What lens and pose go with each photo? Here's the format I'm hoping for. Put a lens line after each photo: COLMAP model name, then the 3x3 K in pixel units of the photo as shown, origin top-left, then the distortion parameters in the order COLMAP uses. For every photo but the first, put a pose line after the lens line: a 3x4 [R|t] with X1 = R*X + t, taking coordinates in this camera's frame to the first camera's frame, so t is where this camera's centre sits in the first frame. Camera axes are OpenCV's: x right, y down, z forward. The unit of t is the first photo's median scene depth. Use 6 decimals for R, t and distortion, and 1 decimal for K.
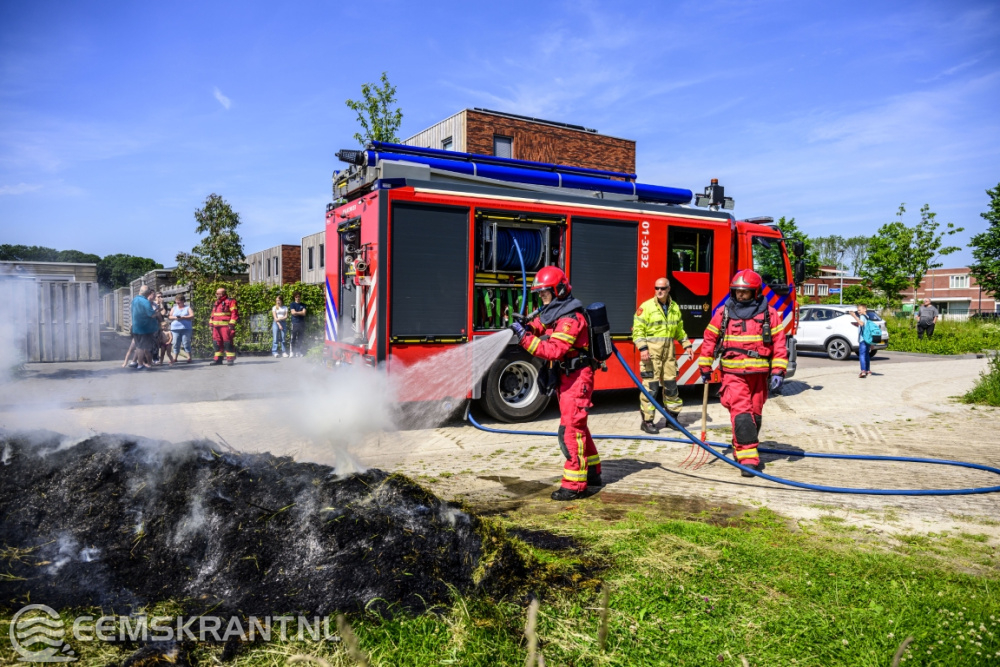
lens RADIAL K [[640.4, 0, 512.5], [0, 640.4, 332.9], [0, 0, 1]] dist [-0.000674, -0.003188]
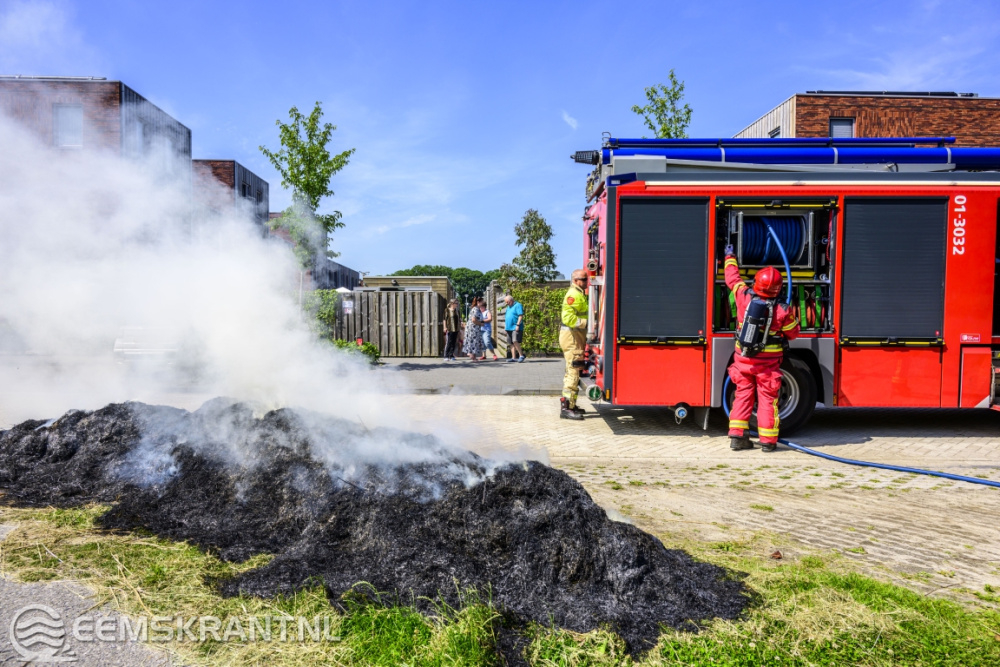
lens RADIAL K [[640.4, 0, 512.5], [0, 640.4, 332.9], [0, 0, 1]] dist [-0.000674, -0.003188]
pose [[0.873325, 0.010410, -0.487027, 0.116090], [-0.015010, 0.999872, -0.005545, 0.006223], [0.486907, 0.012153, 0.873369, 0.057946]]
